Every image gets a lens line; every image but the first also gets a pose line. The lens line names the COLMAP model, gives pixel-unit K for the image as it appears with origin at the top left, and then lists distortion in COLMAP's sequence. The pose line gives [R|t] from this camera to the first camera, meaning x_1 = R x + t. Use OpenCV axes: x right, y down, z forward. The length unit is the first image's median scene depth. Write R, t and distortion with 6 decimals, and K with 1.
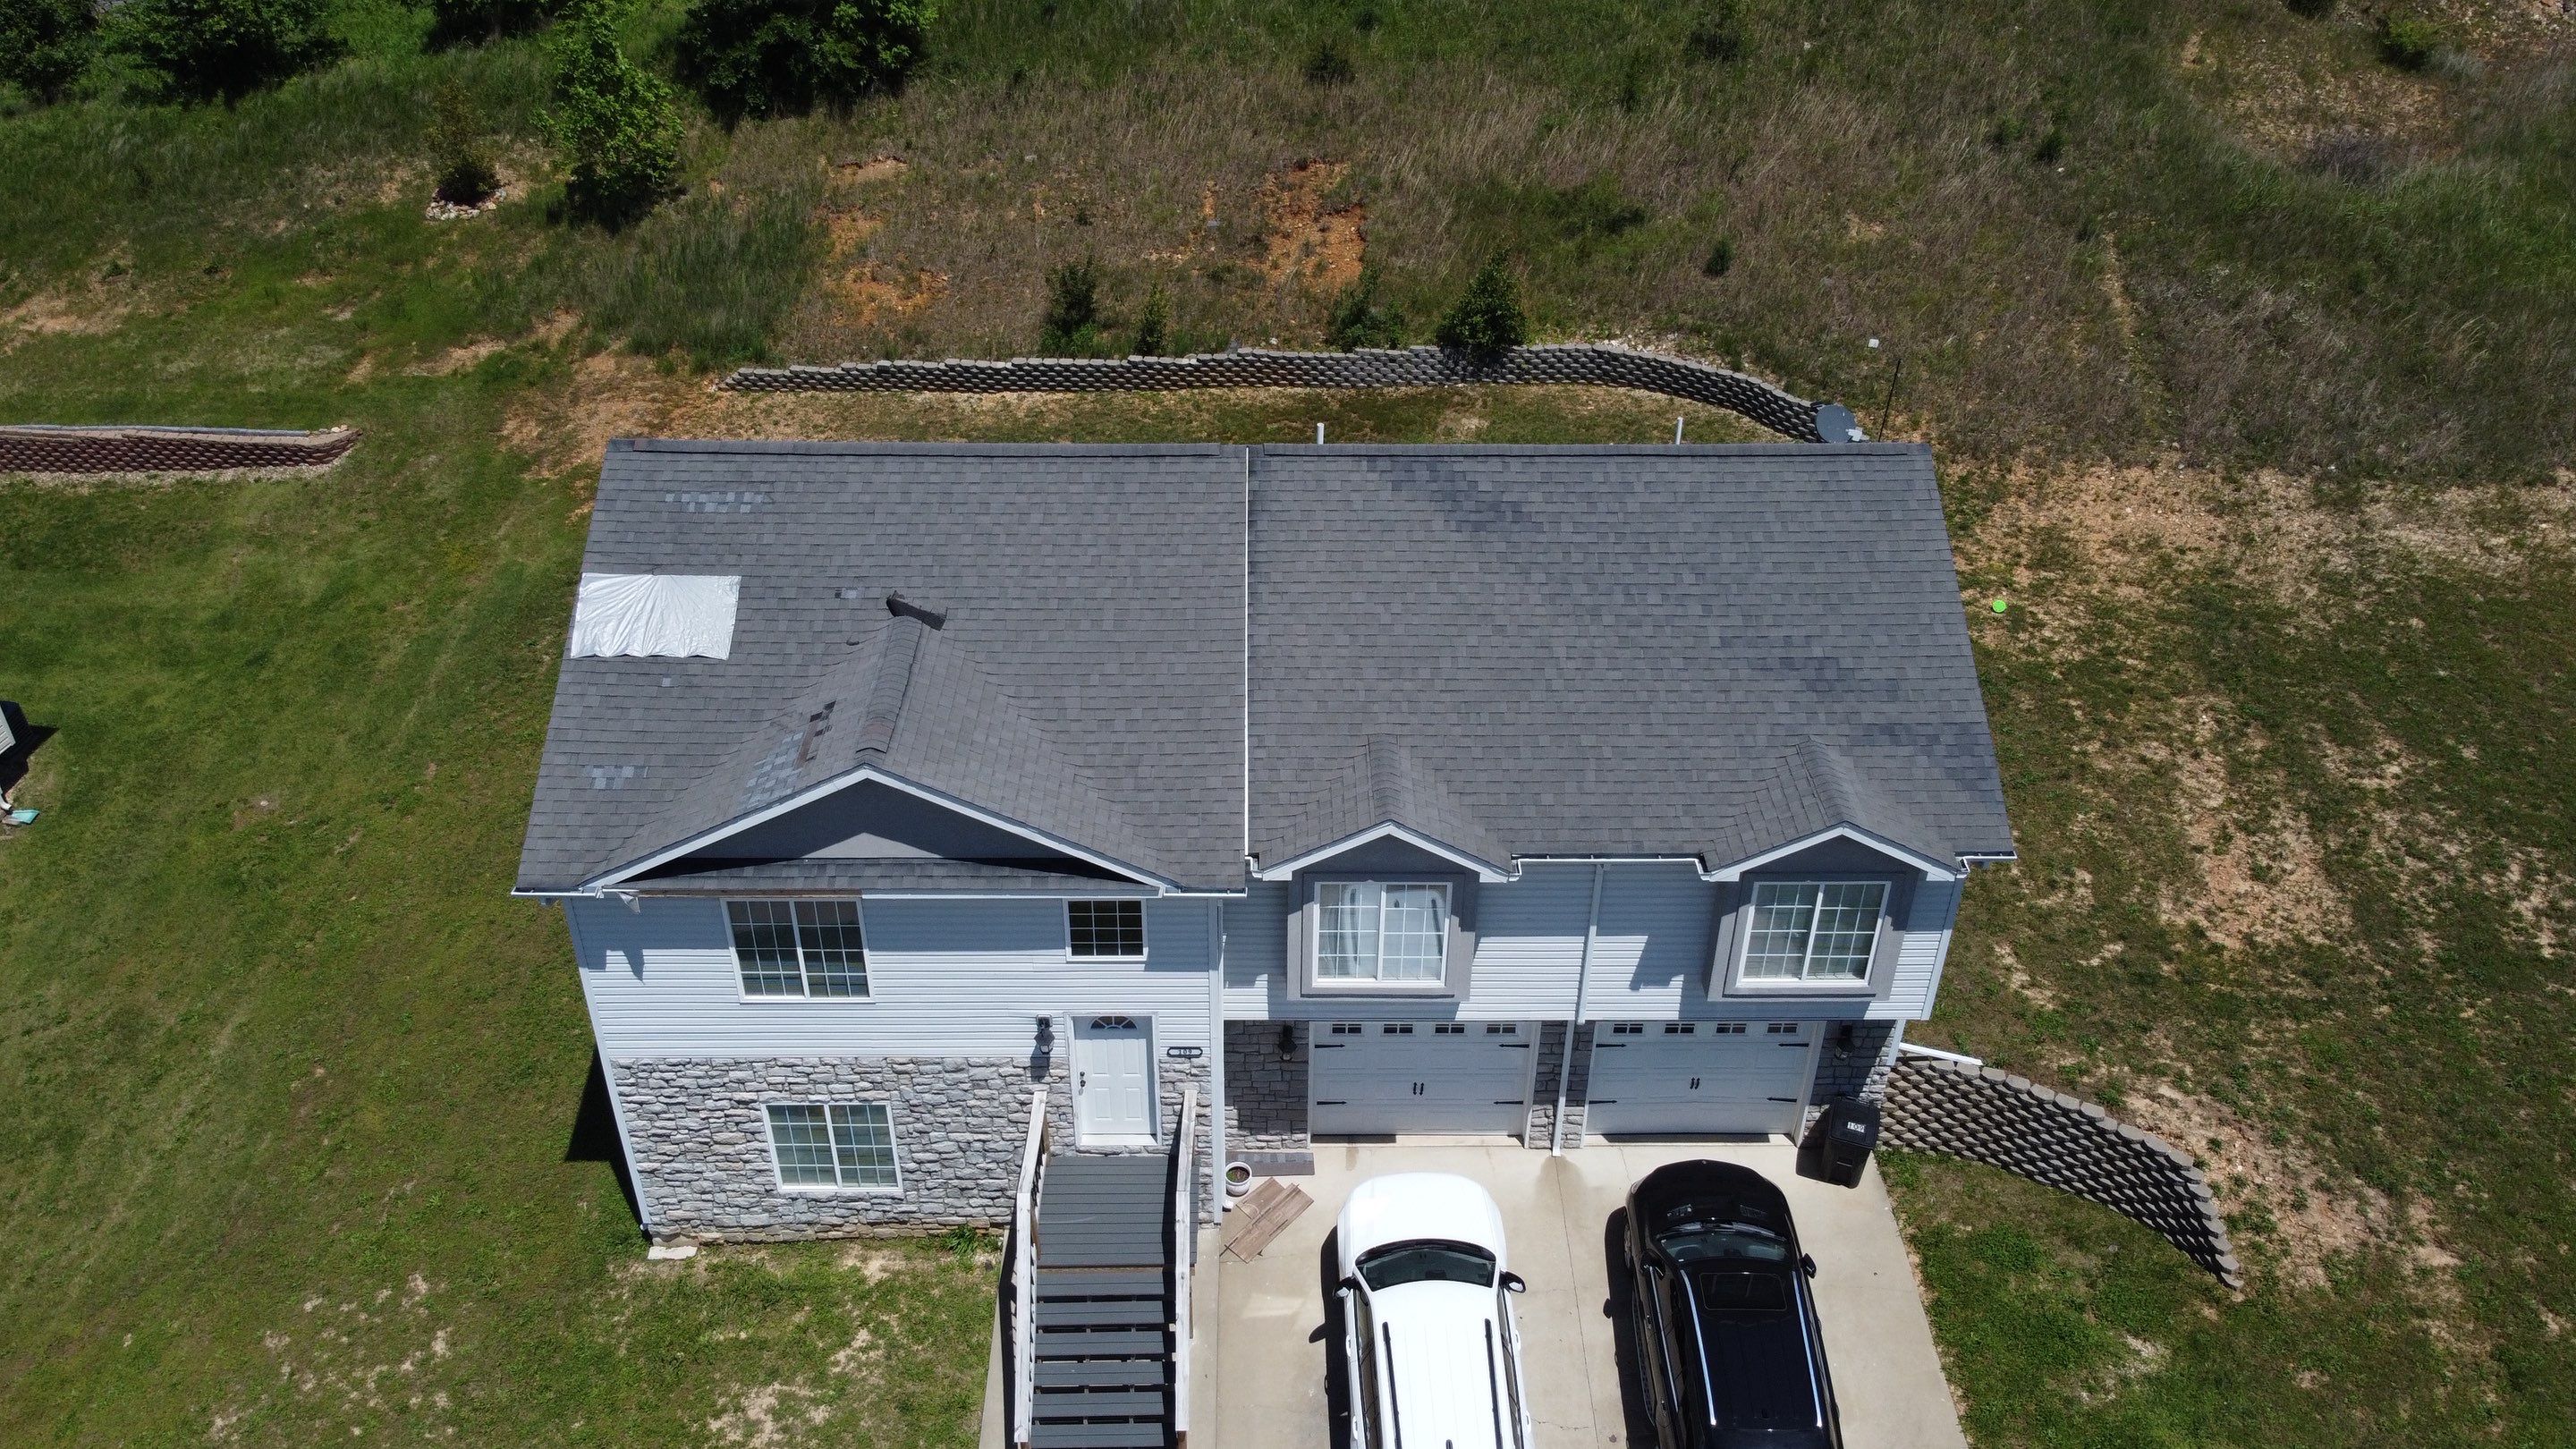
lens RADIAL K [[1965.8, 0, 1289.0], [0, 1965.8, 725.9], [0, 0, 1]] dist [0.006622, -0.008138]
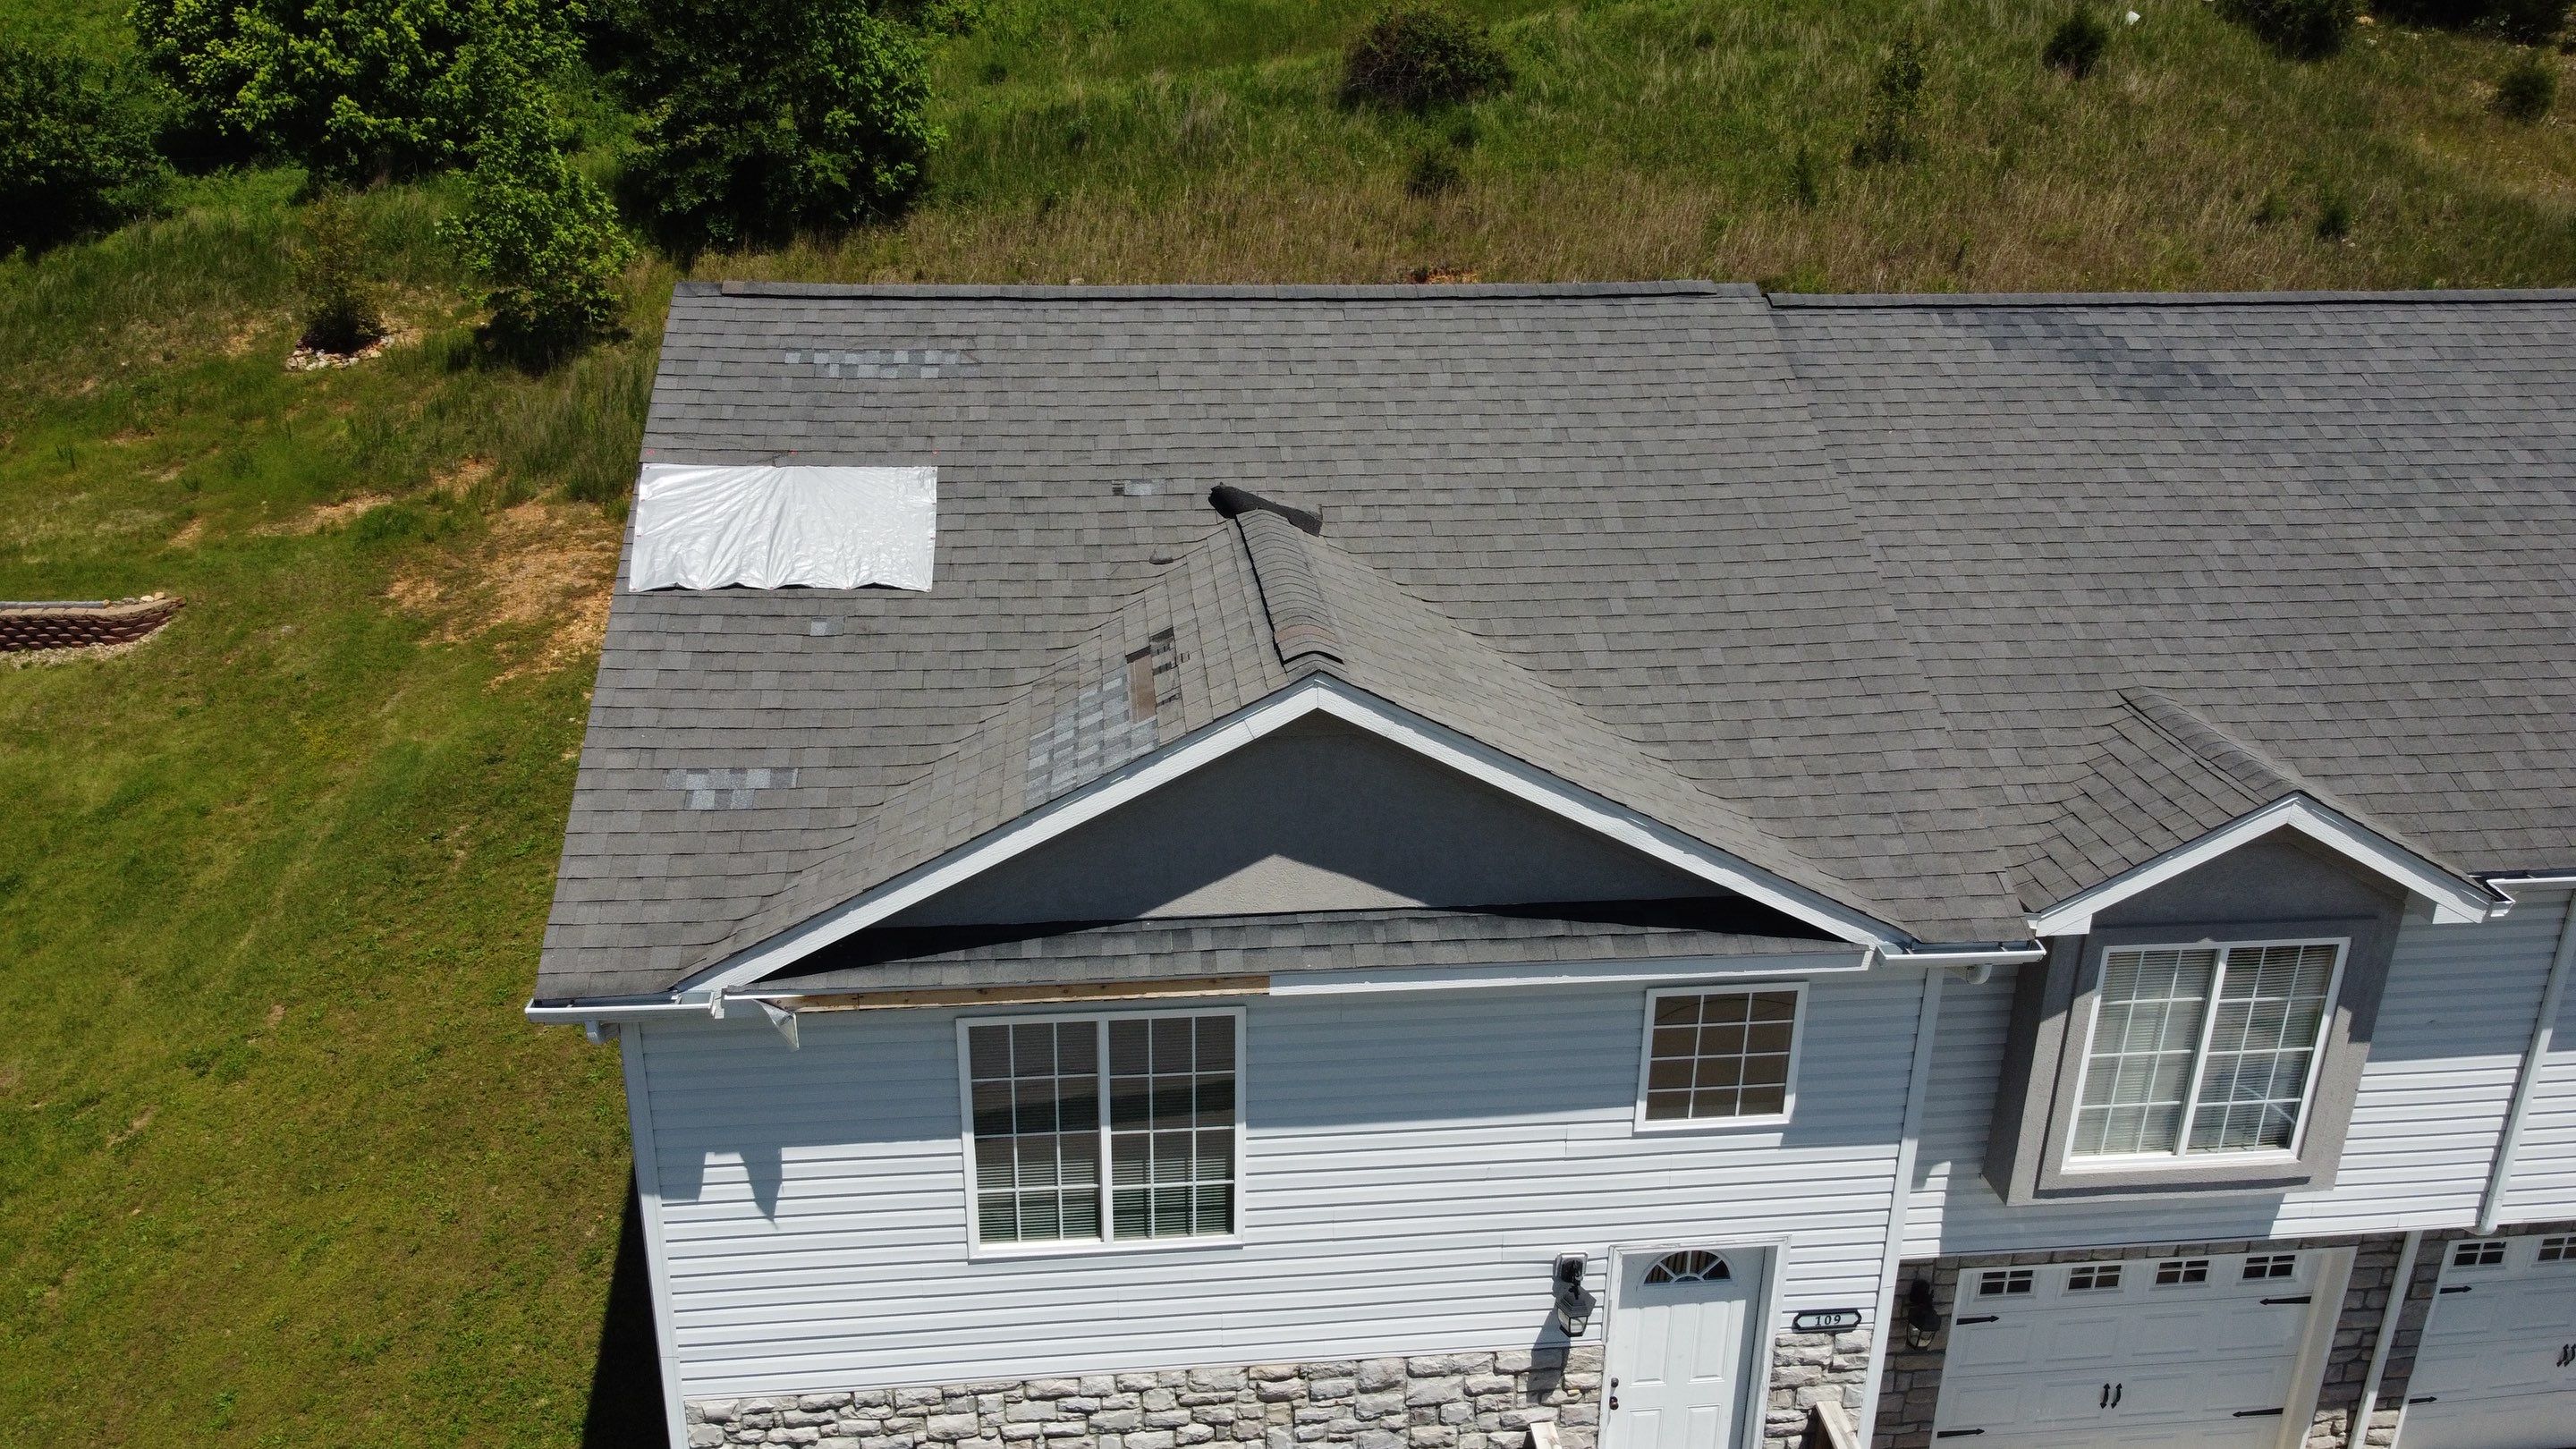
lens RADIAL K [[1965.8, 0, 1284.1], [0, 1965.8, 722.0], [0, 0, 1]] dist [0.006622, -0.008138]
pose [[0.995528, -0.032996, 0.088521, -0.226825], [0.051198, 0.975927, -0.212002, 0.111312], [-0.079395, 0.215586, 0.973252, 0.461698]]
